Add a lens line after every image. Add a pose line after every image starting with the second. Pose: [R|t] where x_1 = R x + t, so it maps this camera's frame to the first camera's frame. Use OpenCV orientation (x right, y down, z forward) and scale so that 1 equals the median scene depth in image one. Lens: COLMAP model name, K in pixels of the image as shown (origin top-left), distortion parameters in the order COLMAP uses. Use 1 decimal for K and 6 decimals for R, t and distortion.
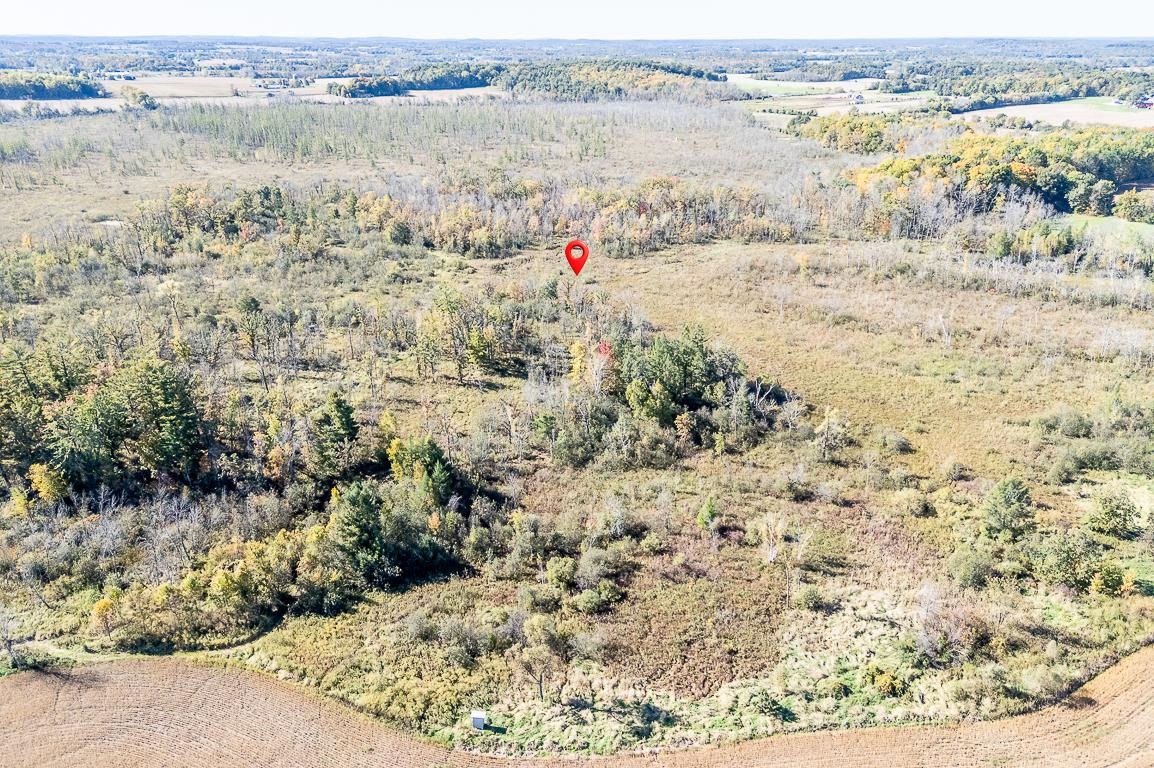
lens RADIAL K [[836.7, 0, 587.3], [0, 836.7, 382.0], [0, 0, 1]] dist [0.066801, -0.070452]
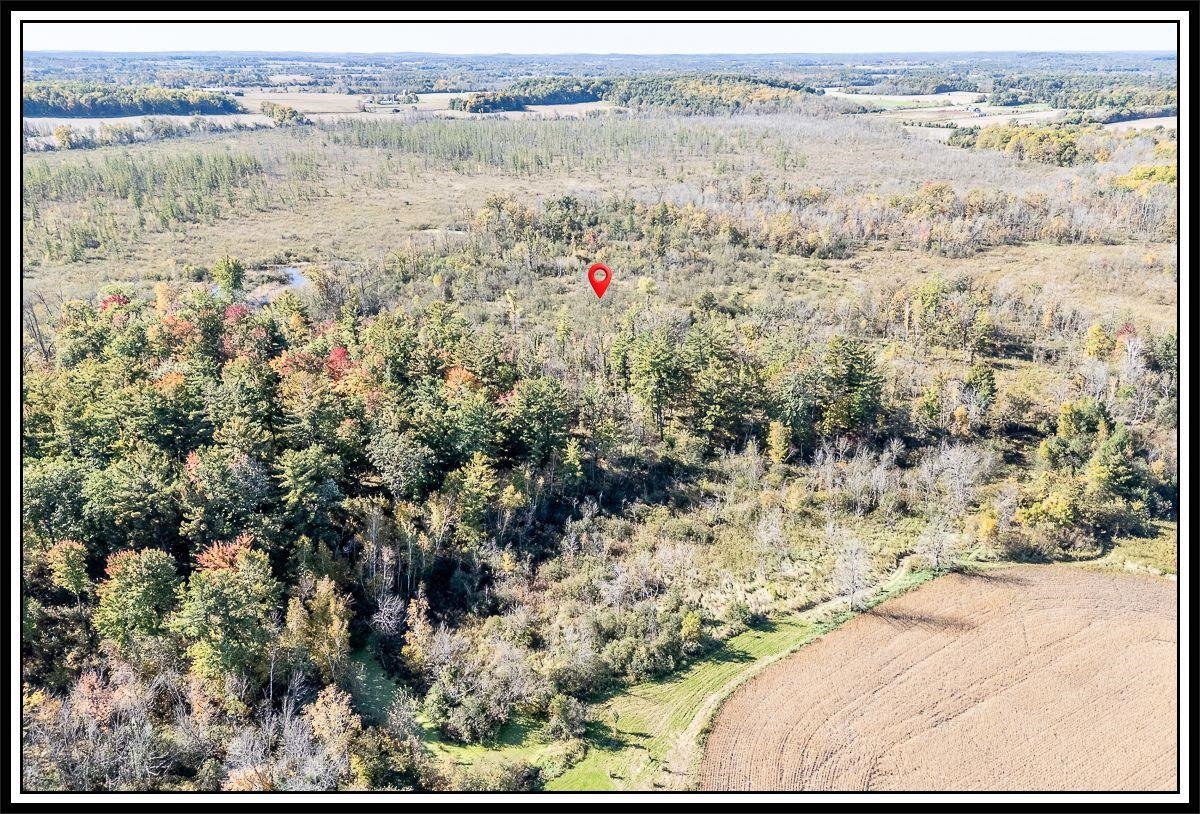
lens RADIAL K [[846.4, 0, 594.9], [0, 846.4, 407.7], [0, 0, 1]] dist [0.034640, -0.018853]
pose [[0.999985, -0.003556, 0.004241, -0.139407], [0.003518, 0.999955, 0.008780, 0.010130], [-0.004272, -0.008765, 0.999952, -0.026868]]
